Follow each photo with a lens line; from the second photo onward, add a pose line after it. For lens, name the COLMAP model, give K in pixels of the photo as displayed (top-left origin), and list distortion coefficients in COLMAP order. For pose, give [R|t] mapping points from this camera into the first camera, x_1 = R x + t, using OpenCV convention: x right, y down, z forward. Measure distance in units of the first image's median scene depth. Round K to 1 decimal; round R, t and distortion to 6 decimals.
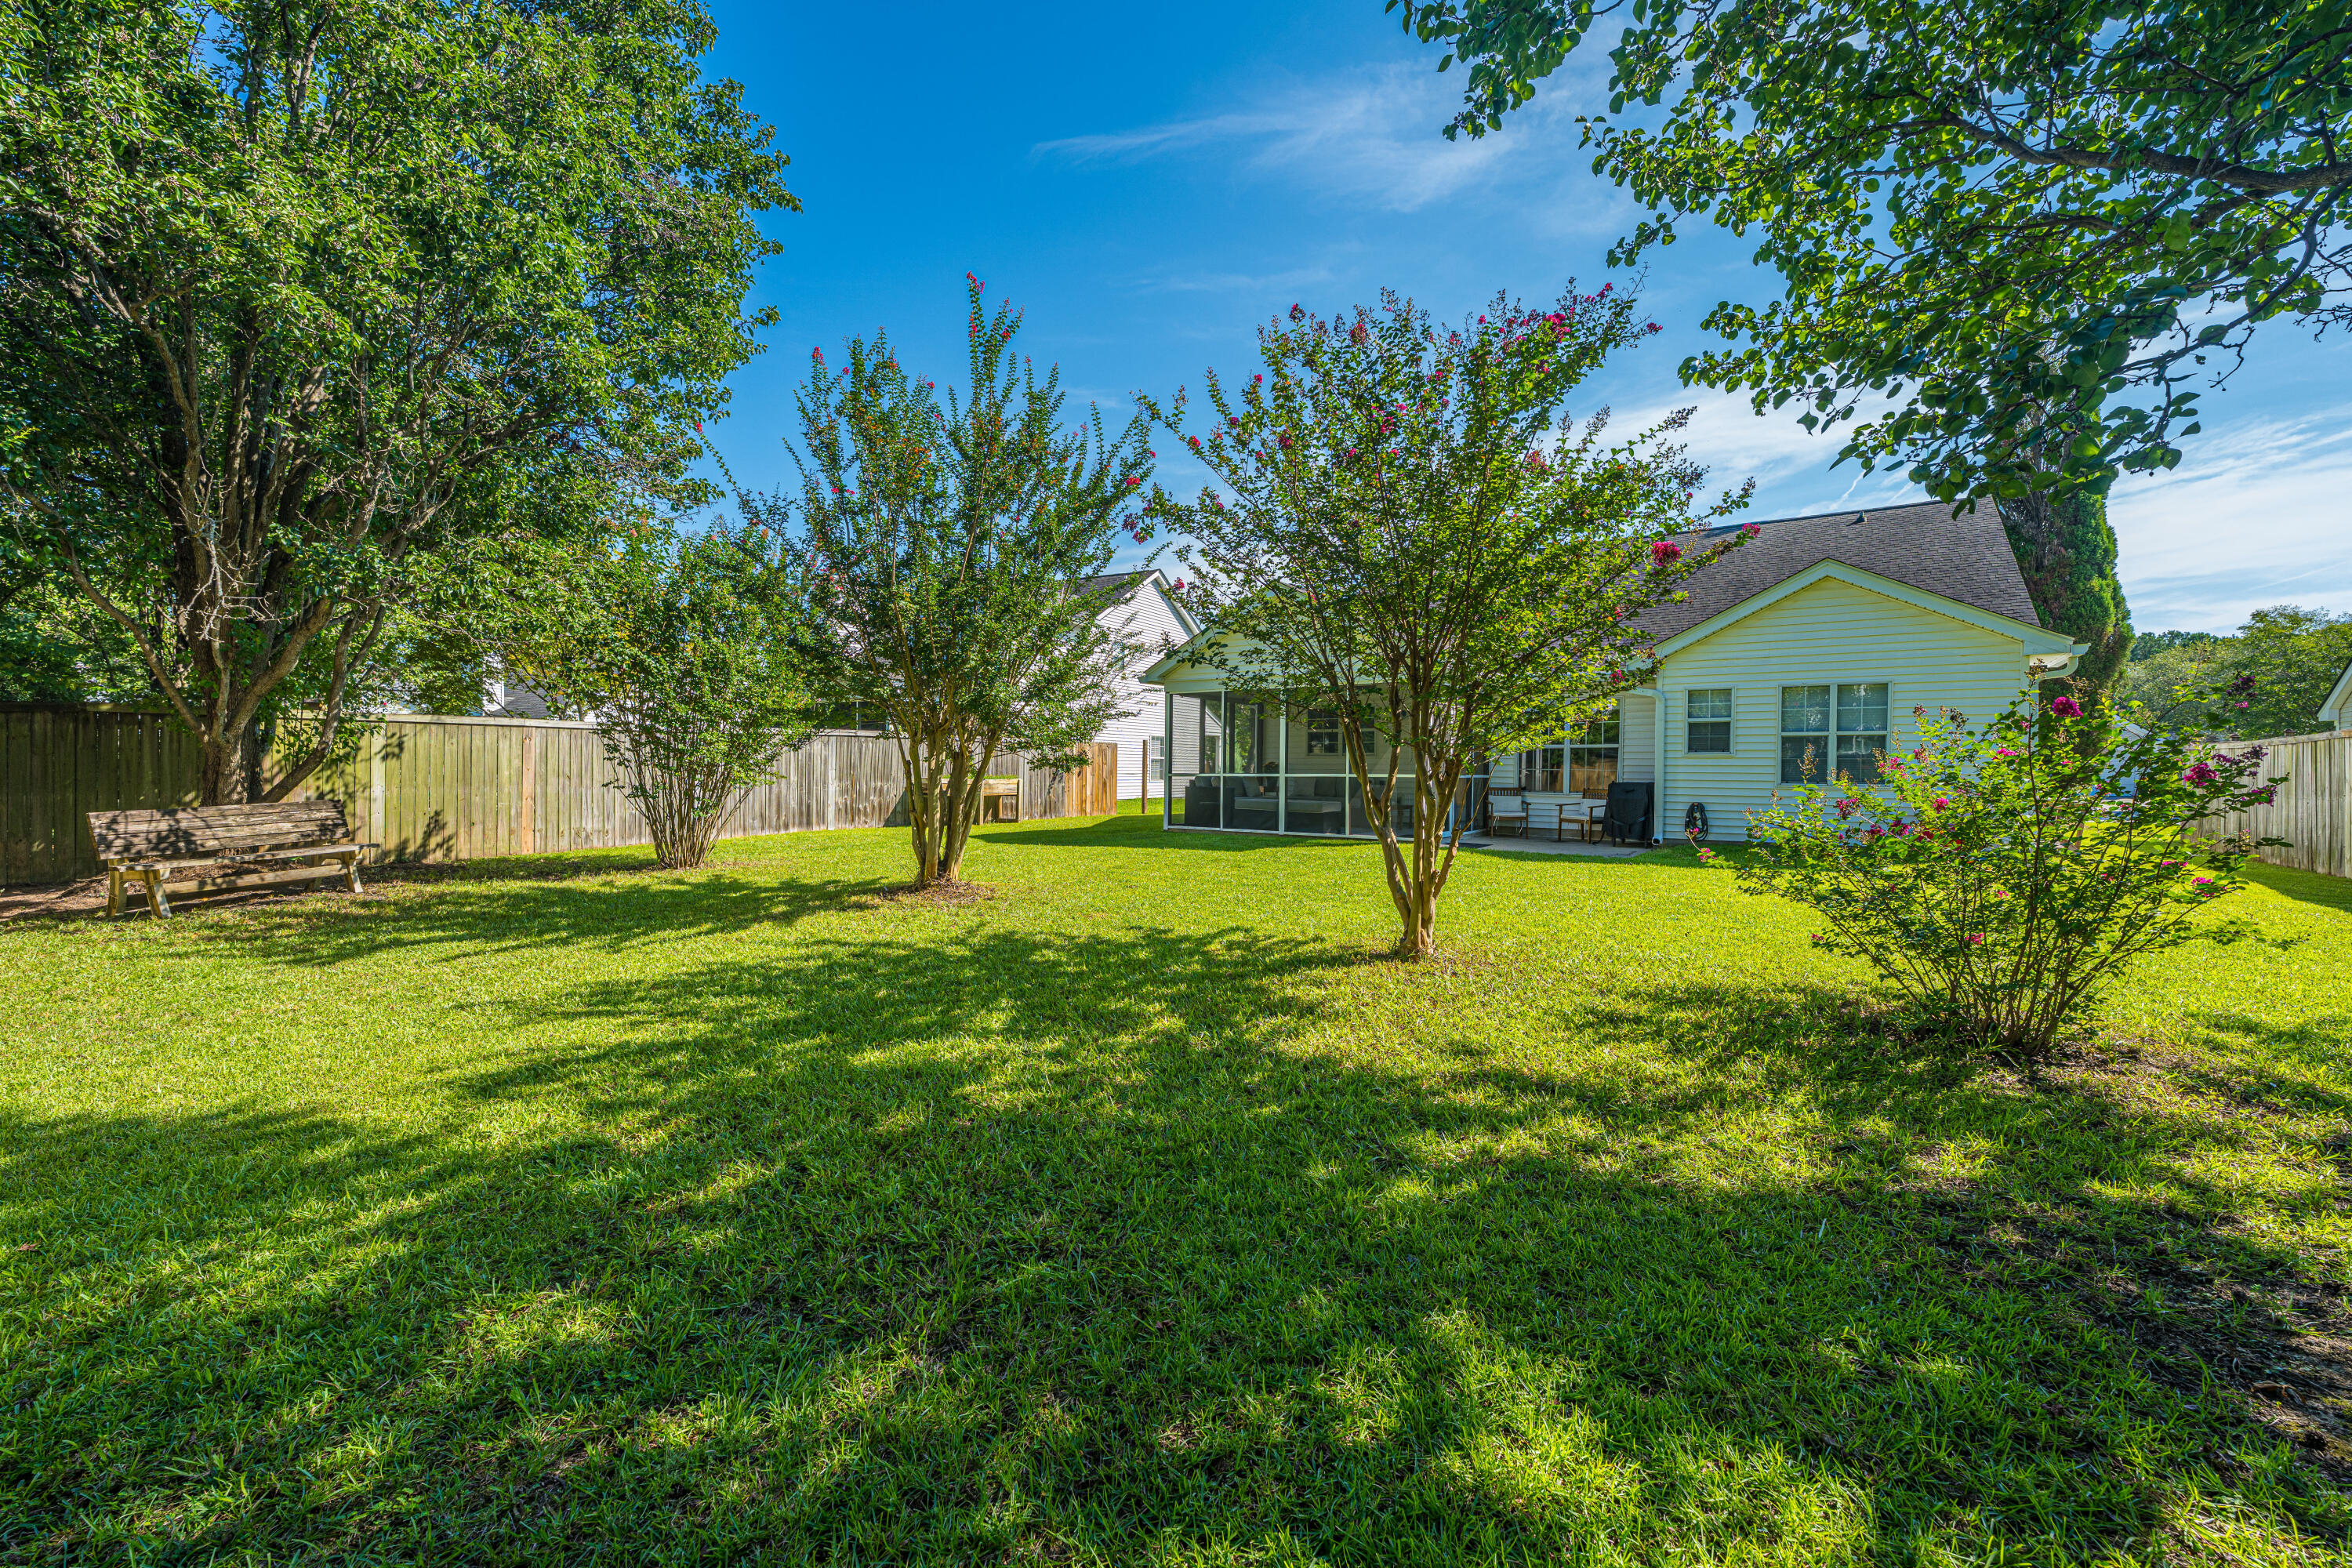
lens RADIAL K [[935.4, 0, 1176.2], [0, 935.4, 766.9], [0, 0, 1]] dist [-0.000632, -0.000410]
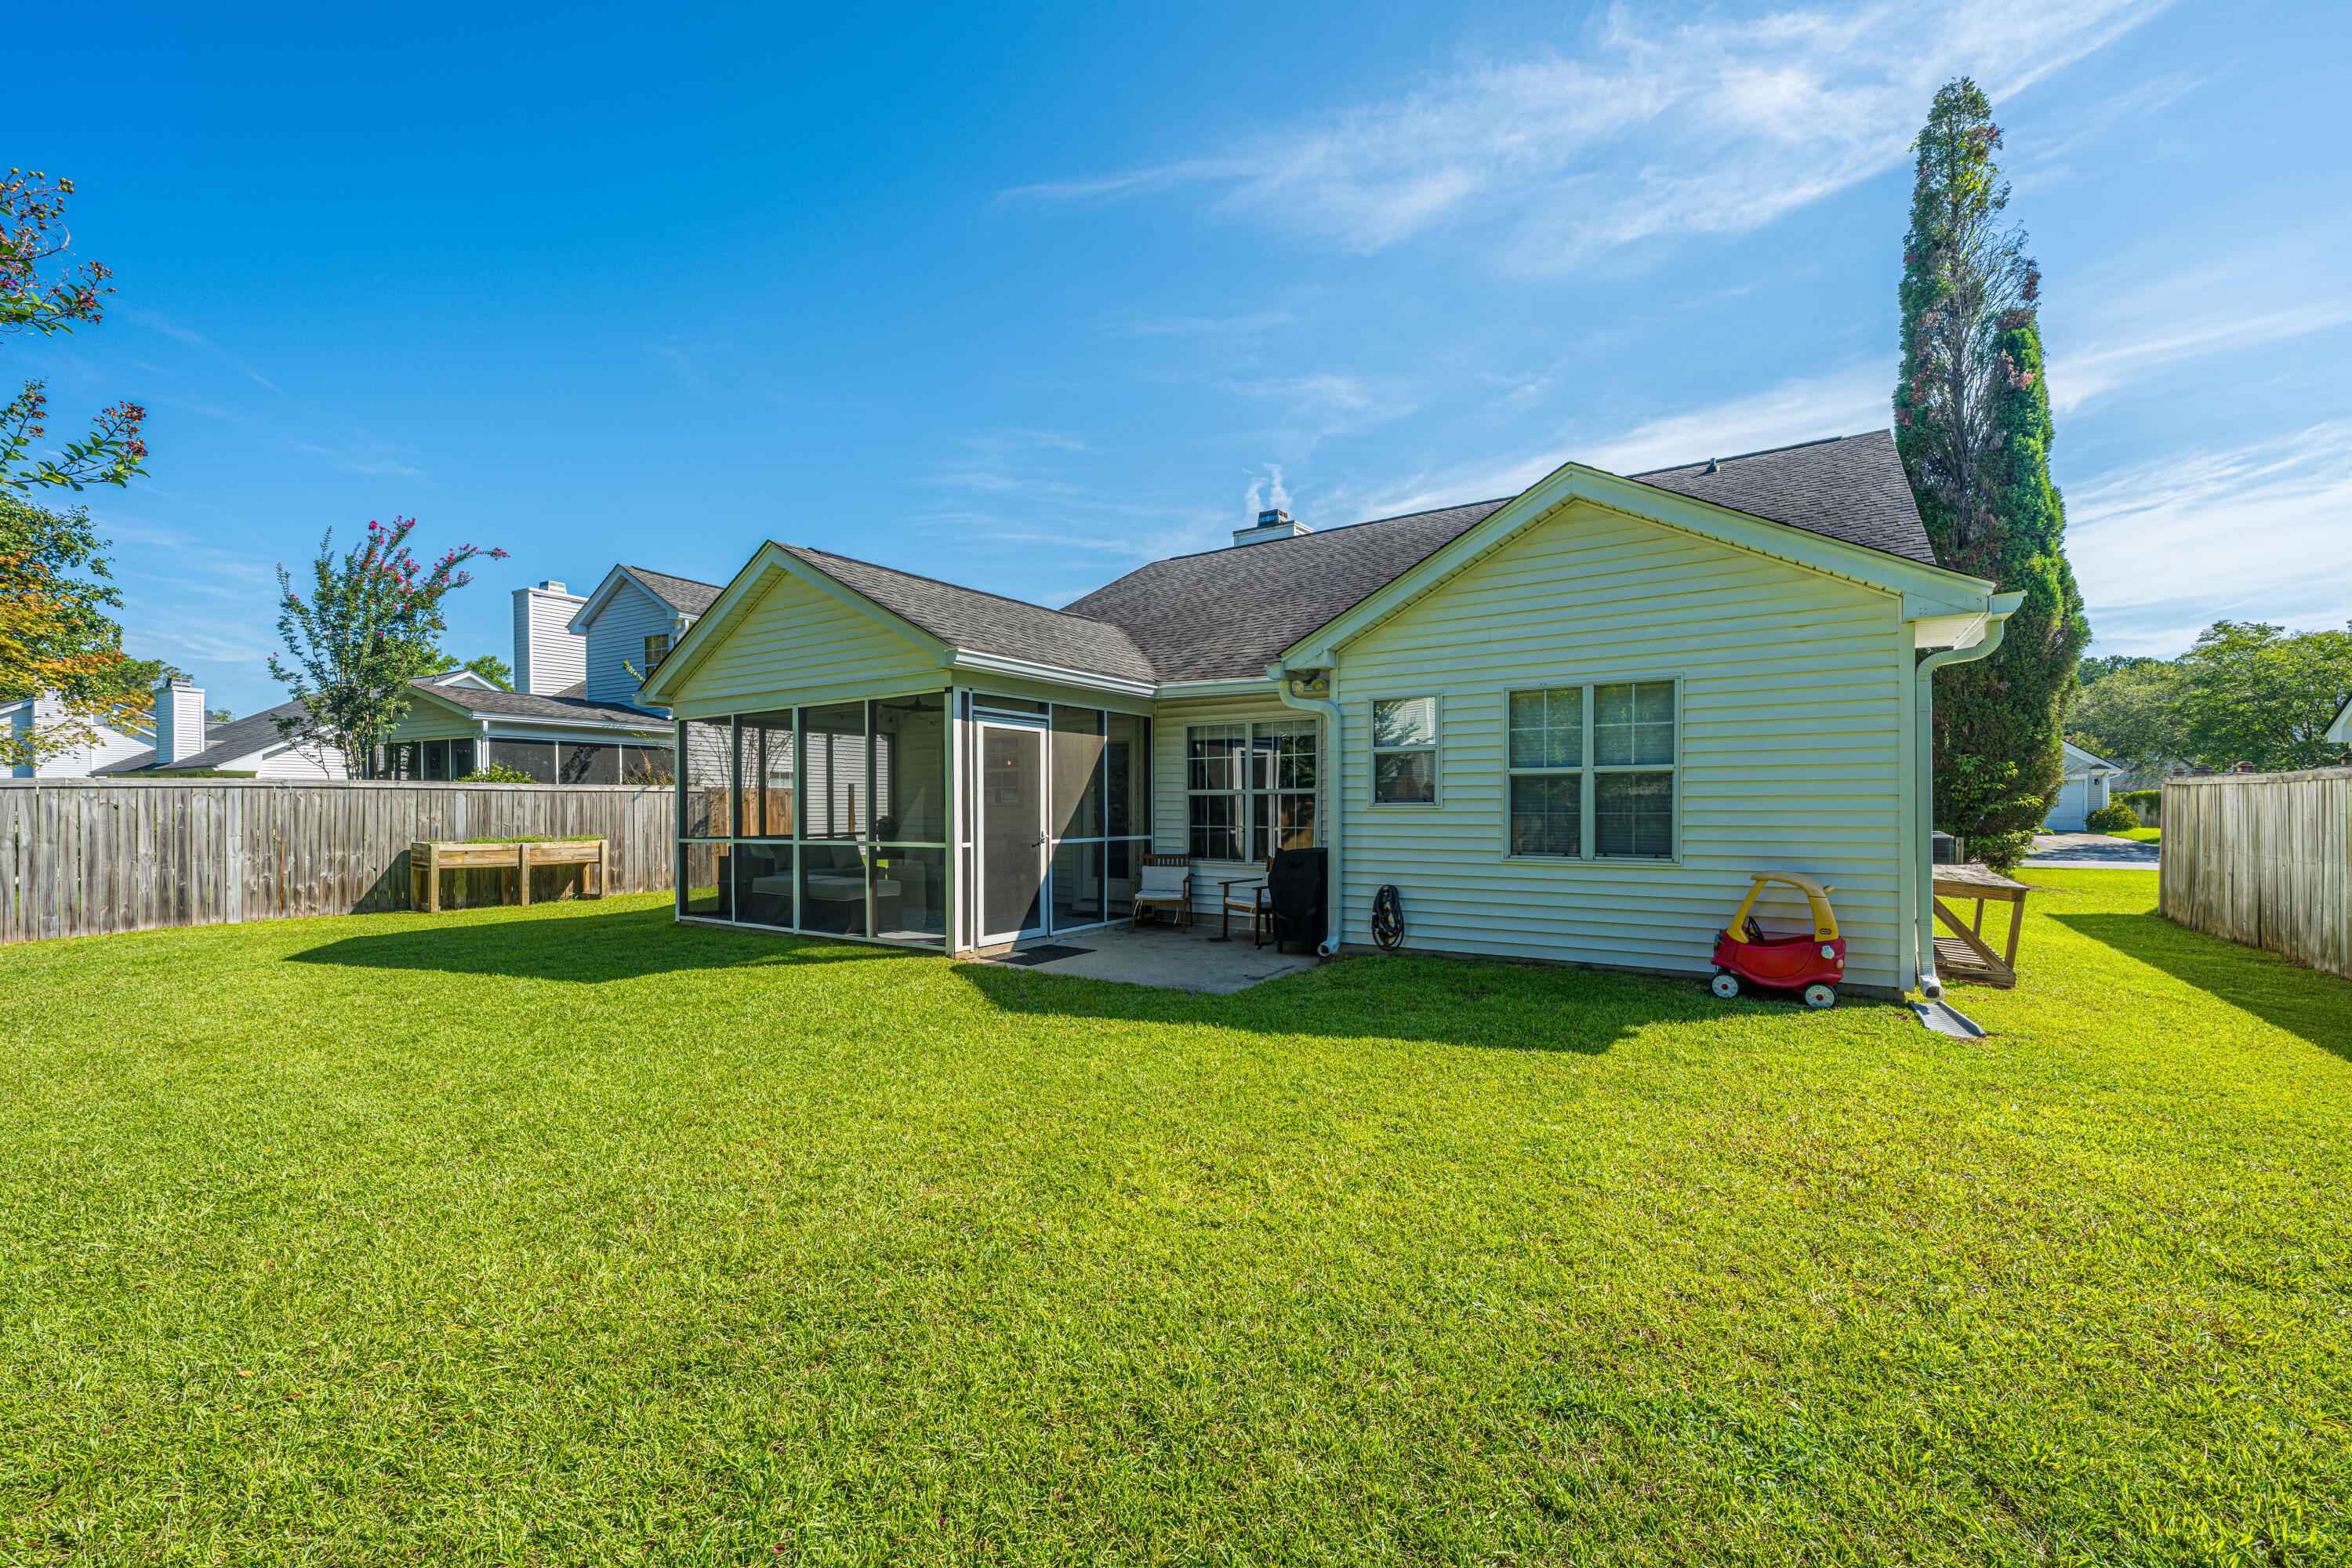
lens RADIAL K [[907.4, 0, 1169.1], [0, 907.4, 811.7], [0, 0, 1]] dist [0.001826, 0.000404]
pose [[0.999822, -0.012129, 0.014462, 0.276914], [0.011996, 0.999885, 0.009283, -0.011683], [-0.014573, -0.009108, 0.999852, 0.280927]]
